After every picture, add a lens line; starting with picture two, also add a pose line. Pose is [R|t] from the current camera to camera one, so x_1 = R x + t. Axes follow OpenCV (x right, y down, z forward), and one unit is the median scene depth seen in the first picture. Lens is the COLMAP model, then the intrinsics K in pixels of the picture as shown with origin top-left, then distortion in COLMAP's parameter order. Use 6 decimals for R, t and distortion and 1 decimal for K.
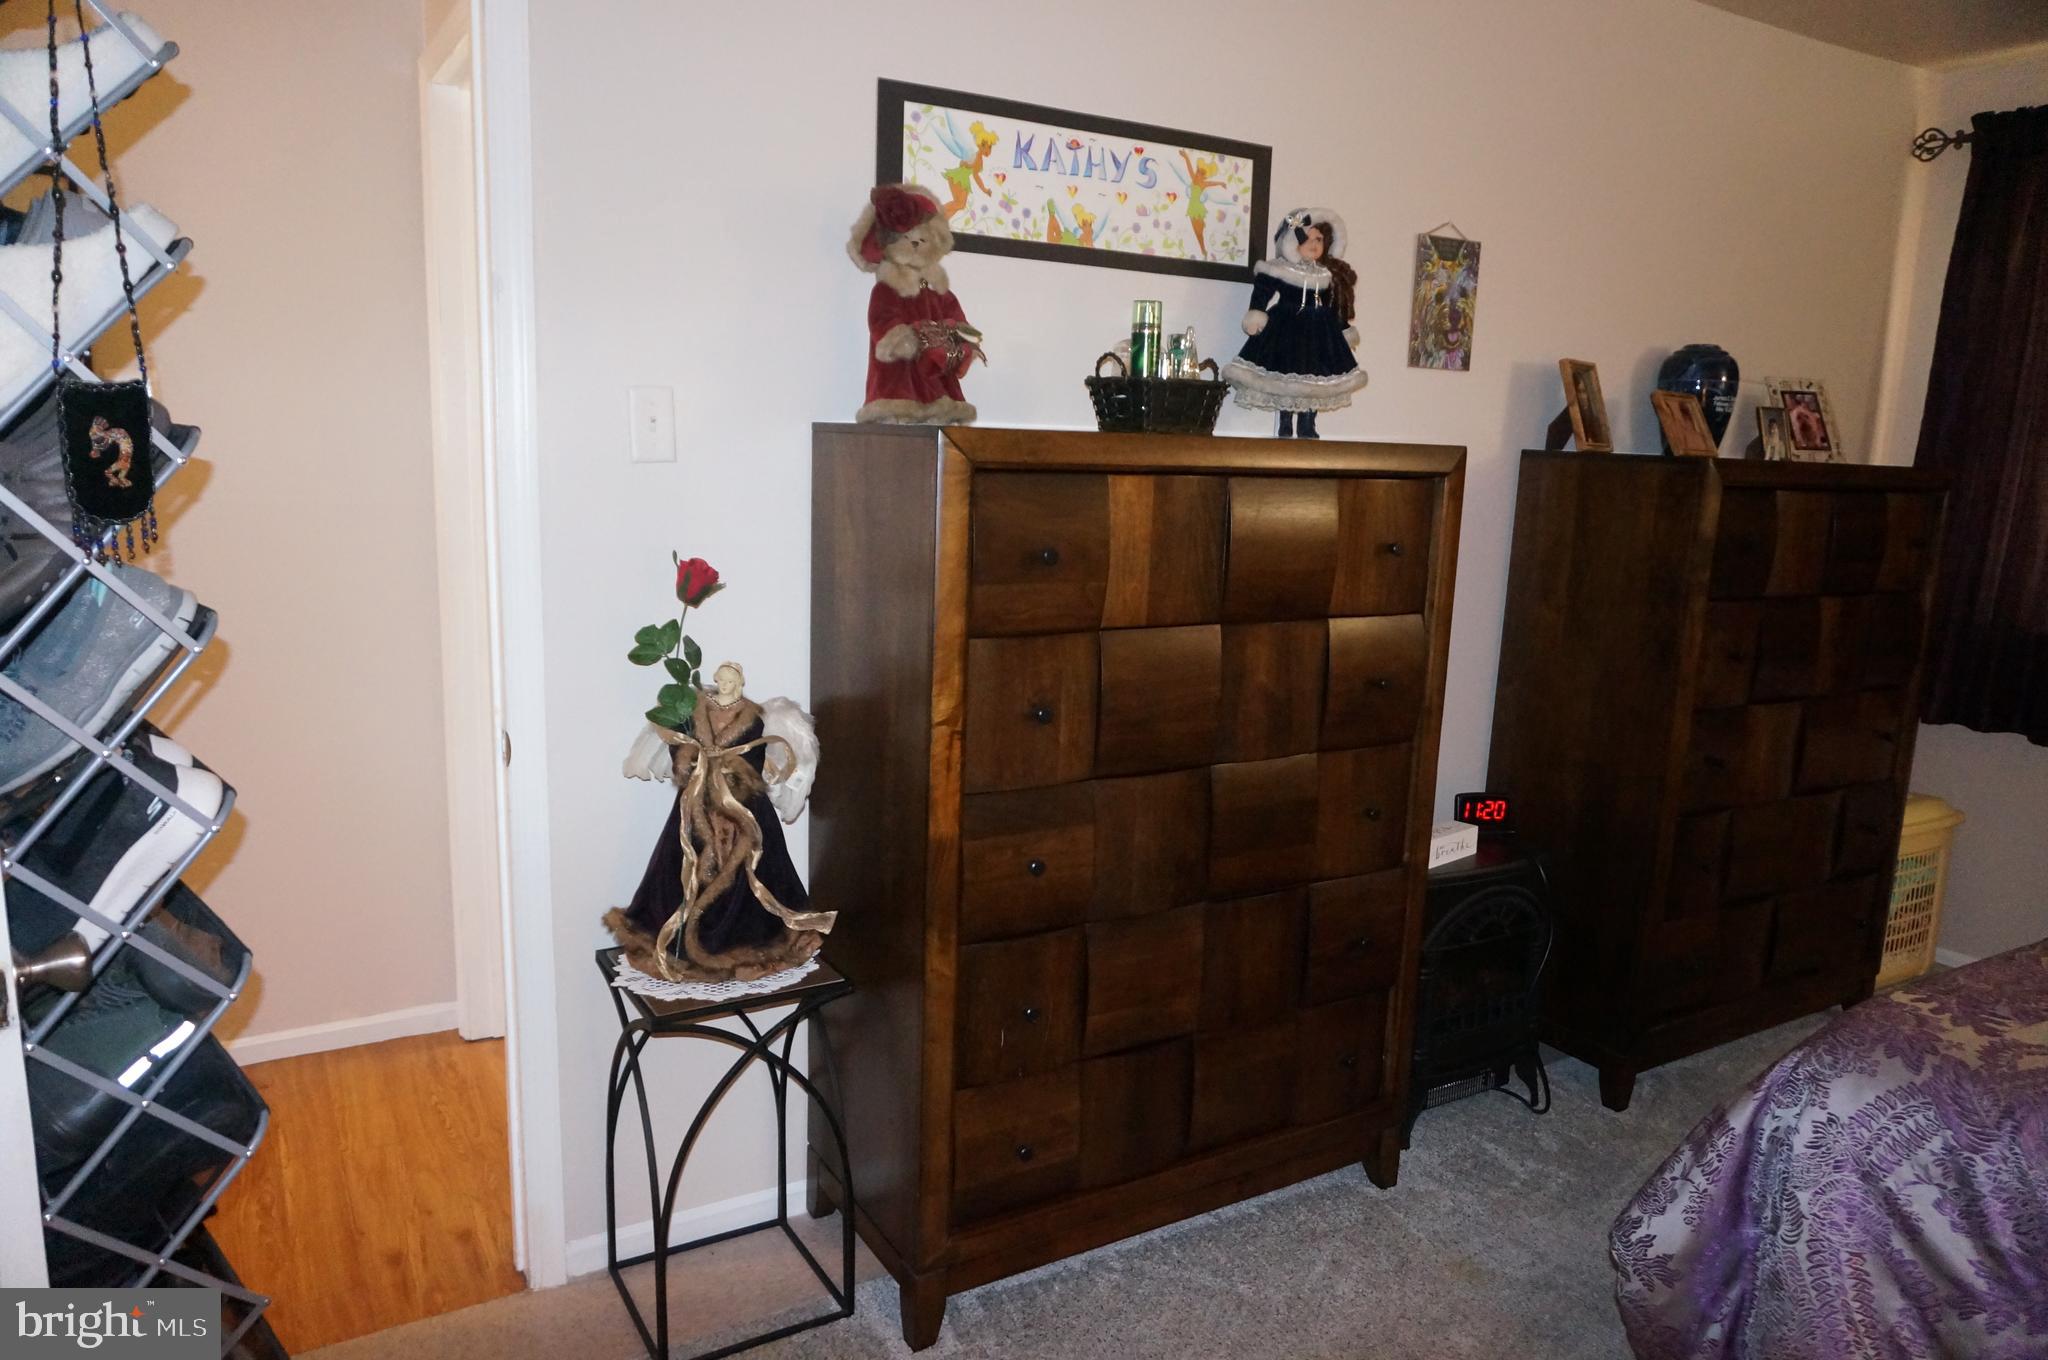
lens RADIAL K [[1365.7, 0, 1018.0], [0, 1365.7, 681.7], [0, 0, 1]] dist [-0.048847, 0.033195]
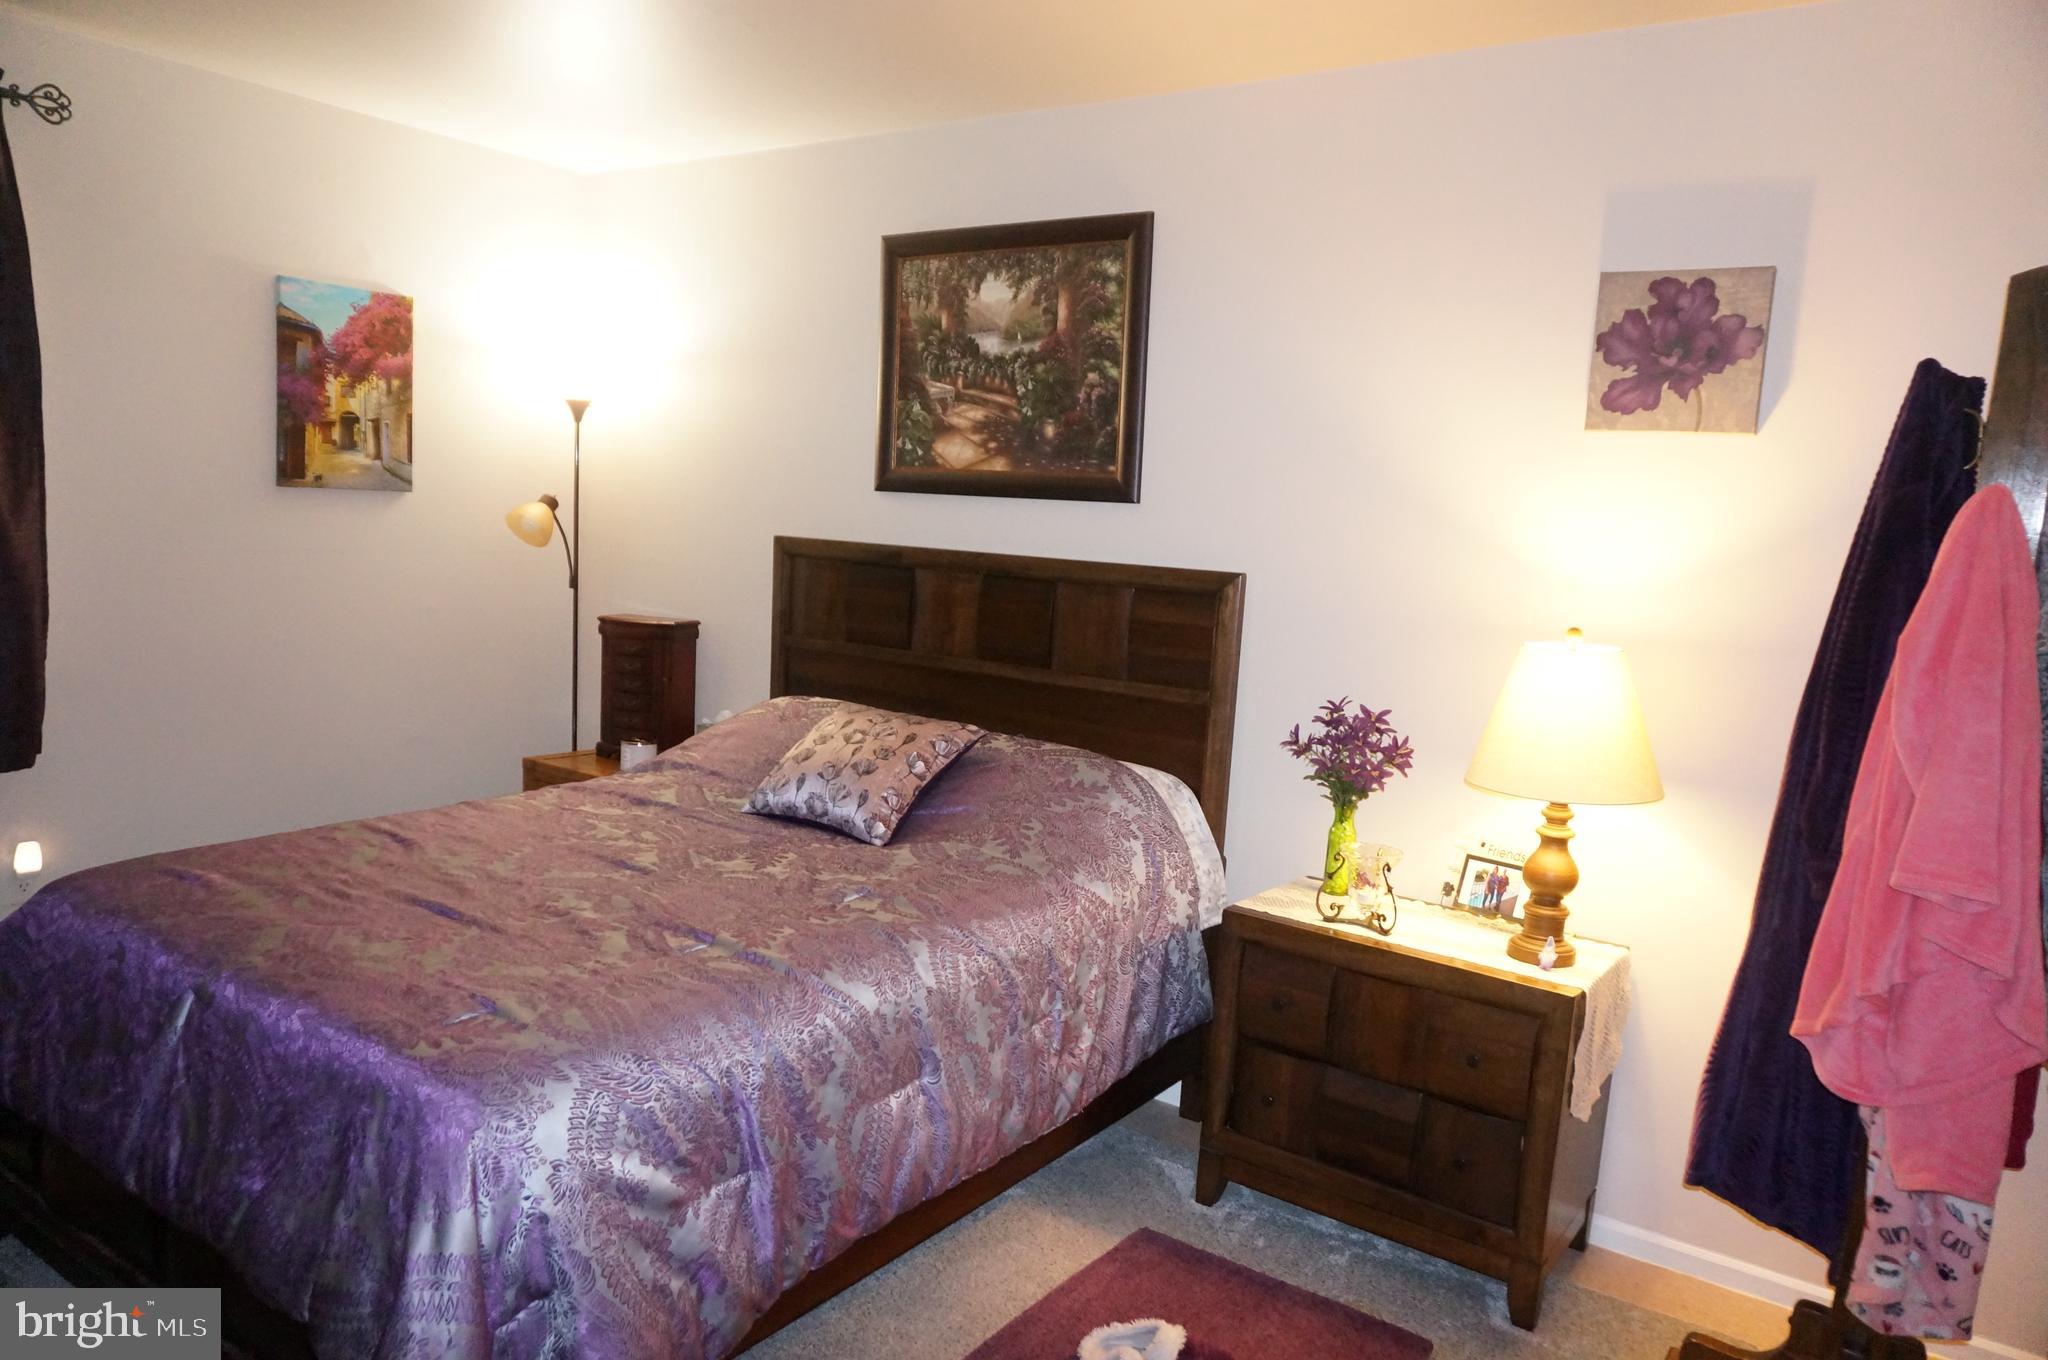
lens RADIAL K [[1365.7, 0, 1021.8], [0, 1365.7, 682.5], [0, 0, 1]] dist [-0.048847, 0.033195]
pose [[-0.419662, -0.175861, 0.890481, -0.233233], [0.098627, 0.966408, 0.237336, -0.141451], [-0.902306, 0.187426, -0.388220, 0.610438]]
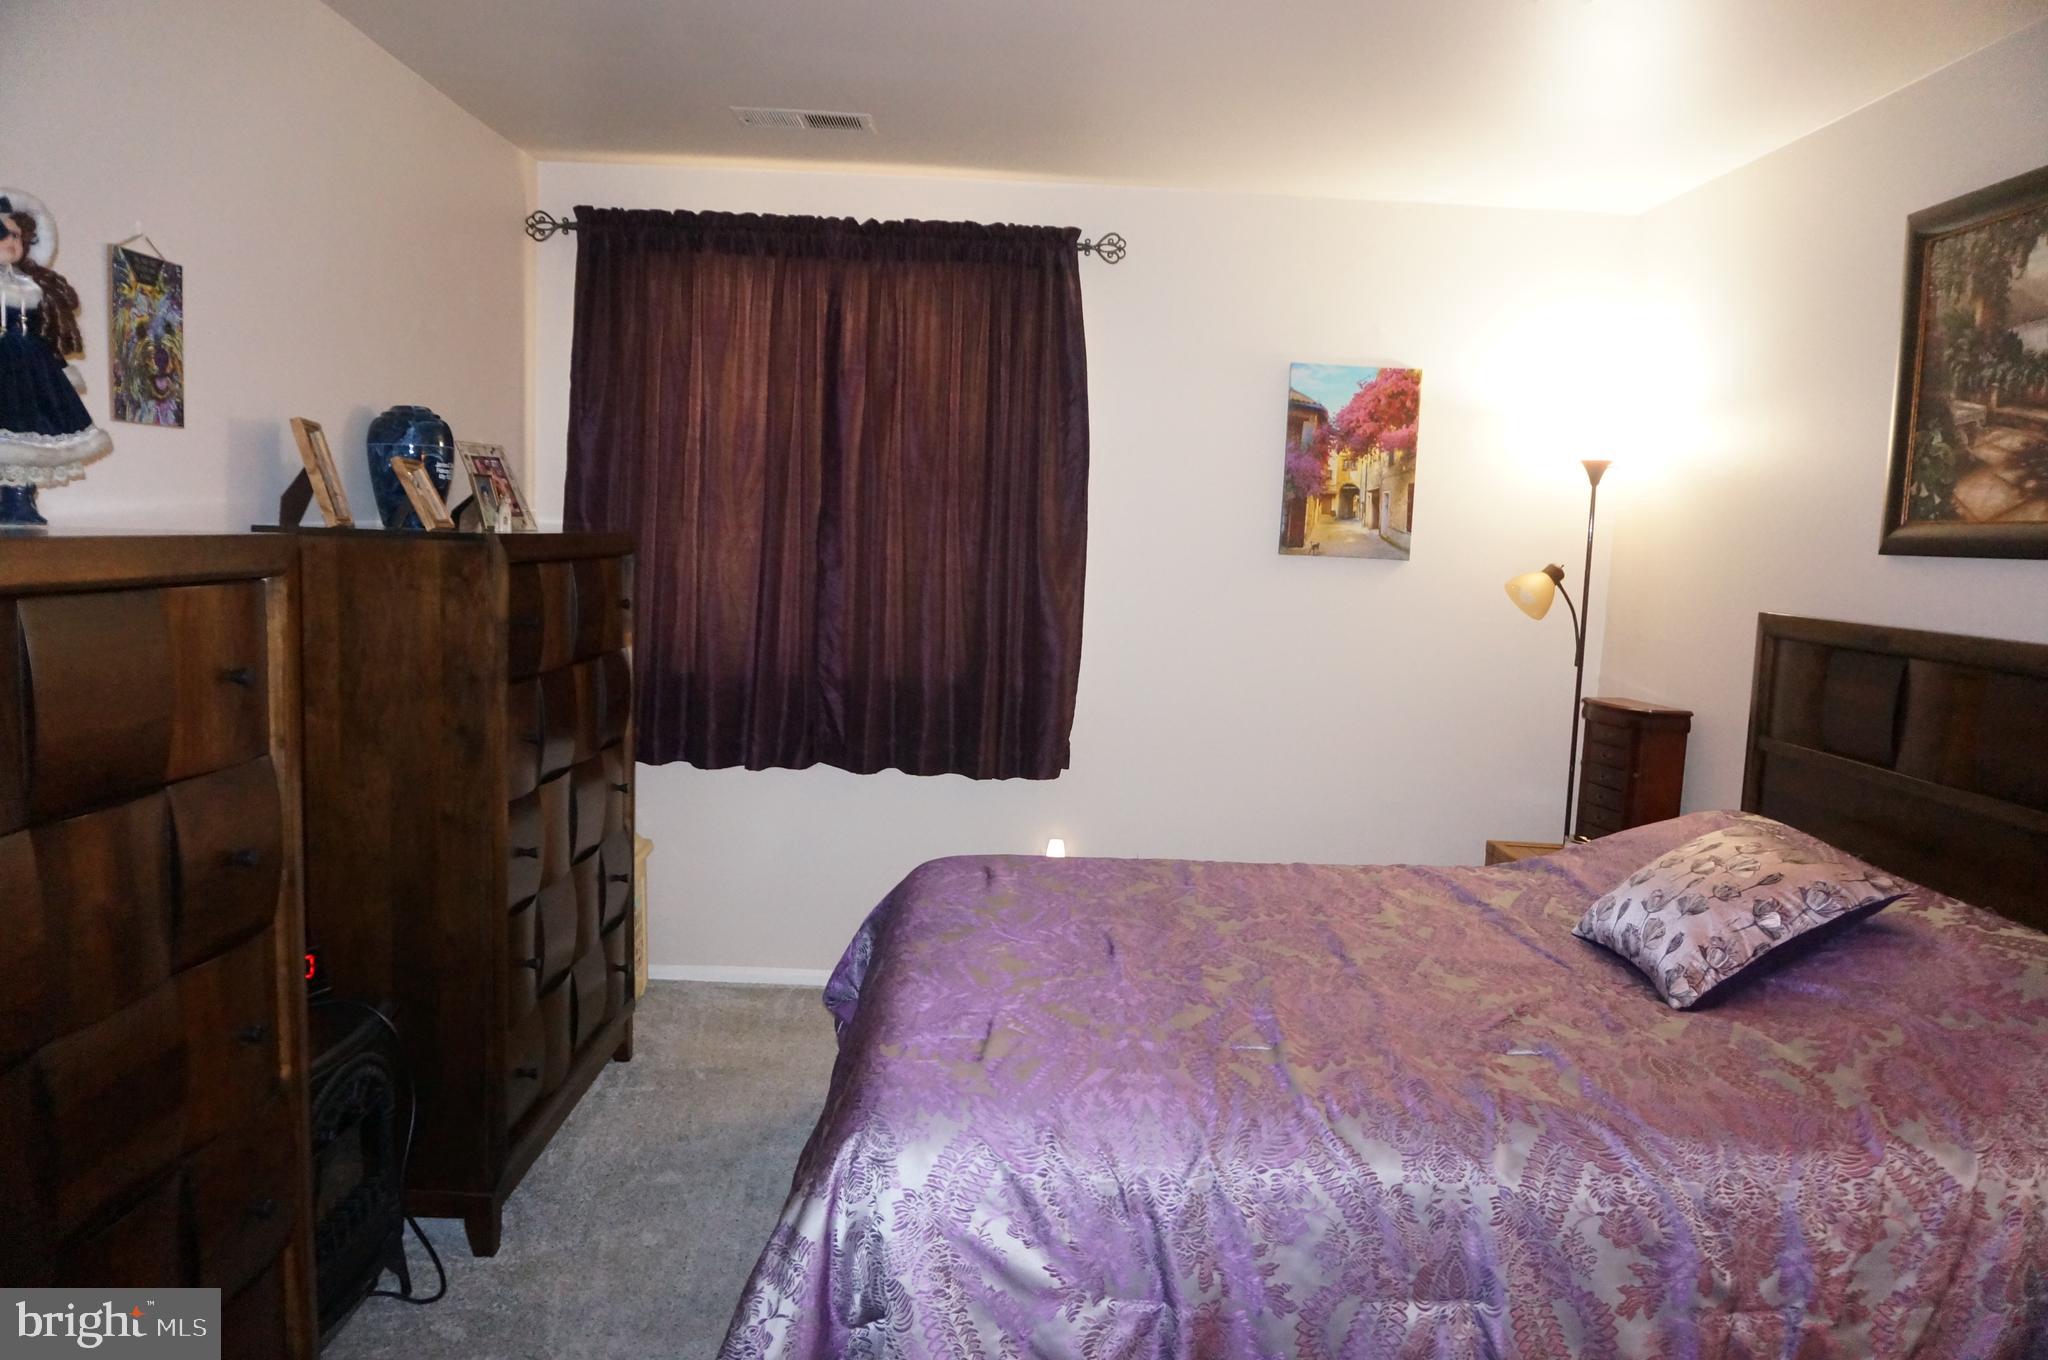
lens RADIAL K [[1365.7, 0, 1019.5], [0, 1365.7, 672.8], [0, 0, 1]] dist [-0.048847, 0.033195]
pose [[0.494354, -0.108746, 0.862432, -0.121737], [0.137453, 0.989441, 0.045971, -0.062635], [-0.858324, 0.095818, 0.504082, 0.221936]]
